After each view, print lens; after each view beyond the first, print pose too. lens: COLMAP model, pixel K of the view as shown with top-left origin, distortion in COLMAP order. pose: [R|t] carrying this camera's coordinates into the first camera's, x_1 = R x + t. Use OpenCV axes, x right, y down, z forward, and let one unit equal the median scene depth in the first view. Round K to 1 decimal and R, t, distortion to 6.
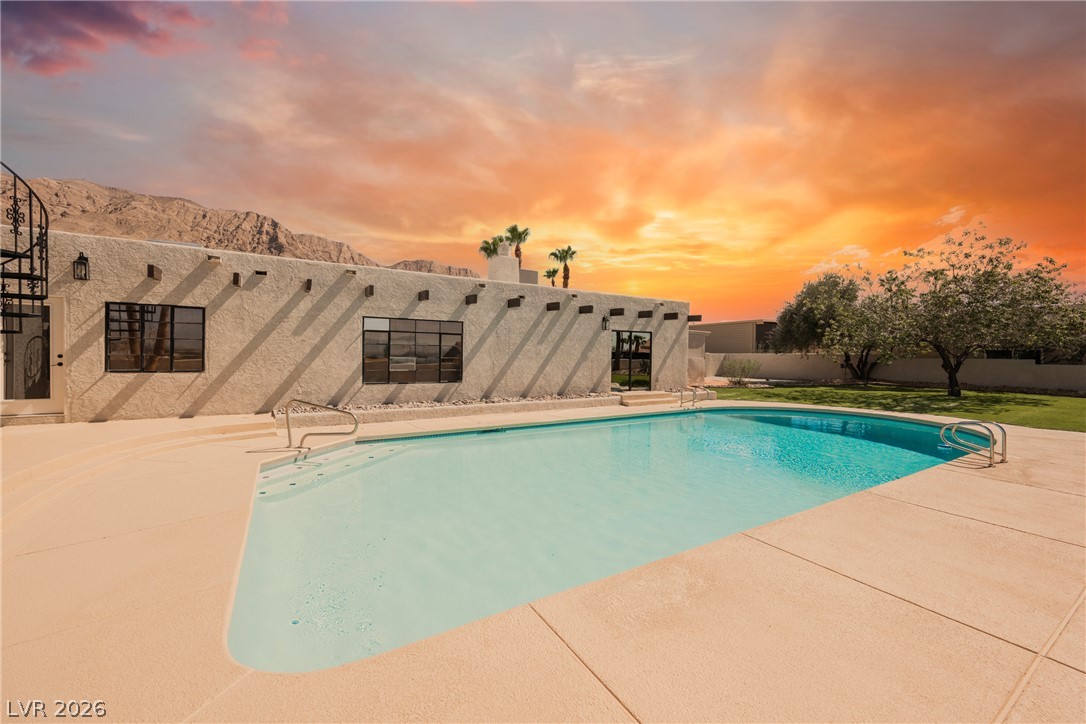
lens RADIAL K [[424.8, 0, 544.9], [0, 424.8, 362.1], [0, 0, 1]] dist [-0.001418, -0.000086]
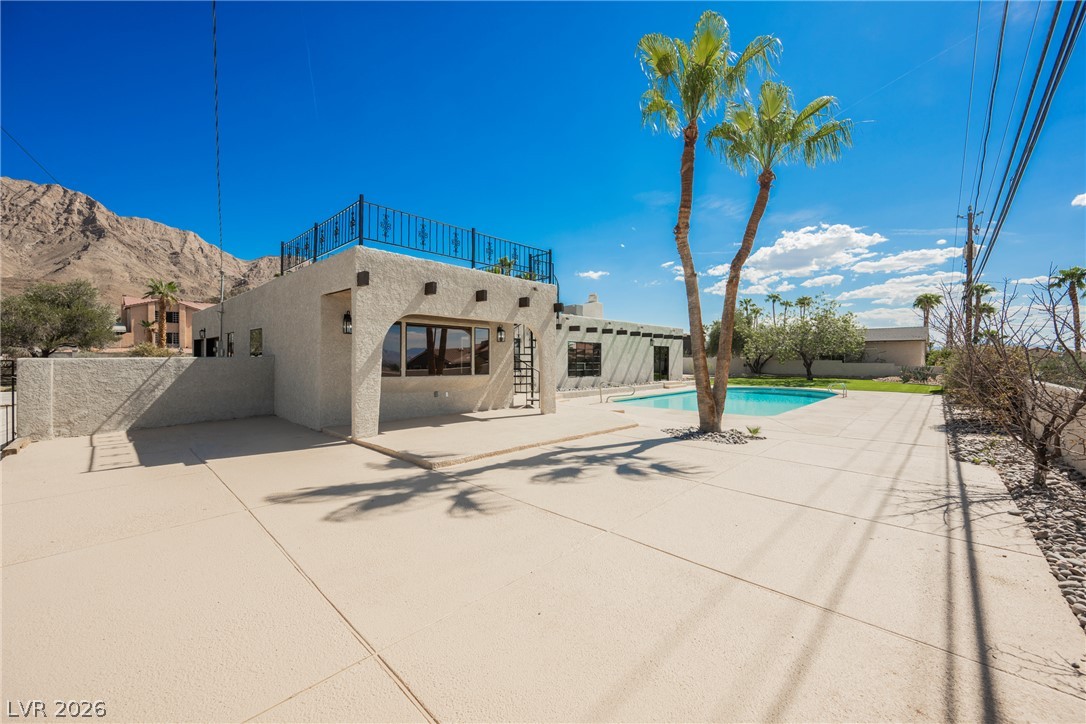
lens RADIAL K [[424.8, 0, 534.2], [0, 424.8, 359.7], [0, 0, 1]] dist [-0.001418, -0.000086]
pose [[0.968000, -0.008547, 0.250806, -0.695810], [0.011818, 0.999864, -0.011537, -0.003767], [-0.250673, 0.014132, 0.967969, -0.520934]]
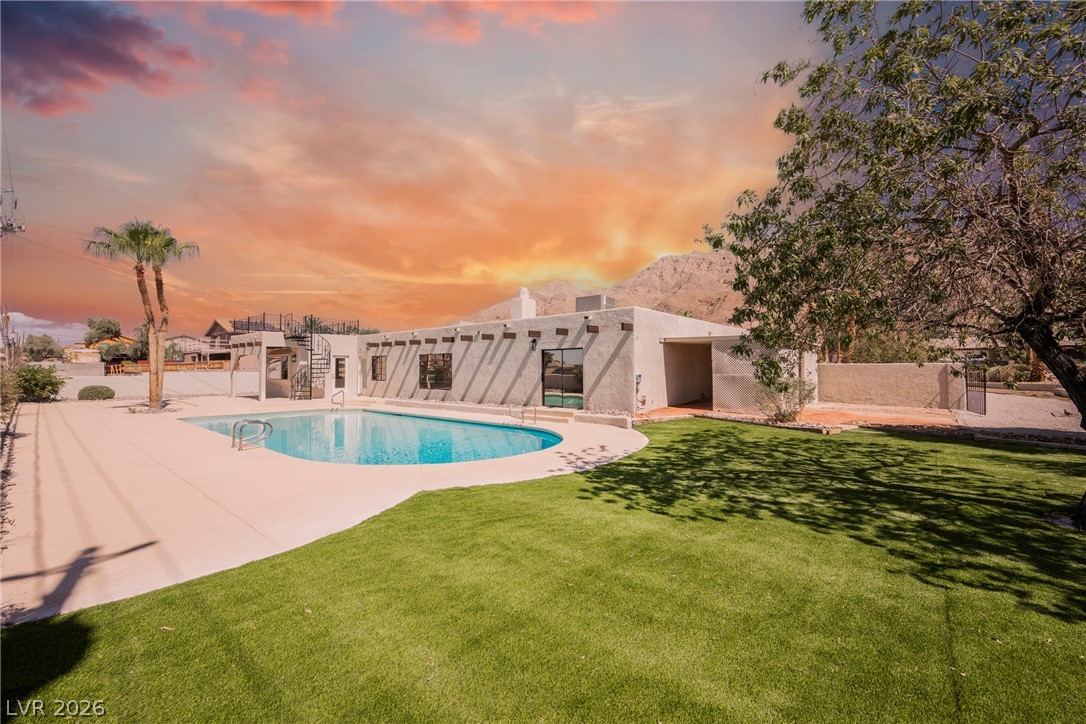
lens RADIAL K [[424.8, 0, 539.9], [0, 424.8, 366.8], [0, 0, 1]] dist [-0.001418, -0.000086]
pose [[0.322812, -0.017254, -0.946306, 1.088849], [-0.007435, 0.999757, -0.020765, -0.007638], [0.946434, 0.013739, 0.322605, 0.592337]]
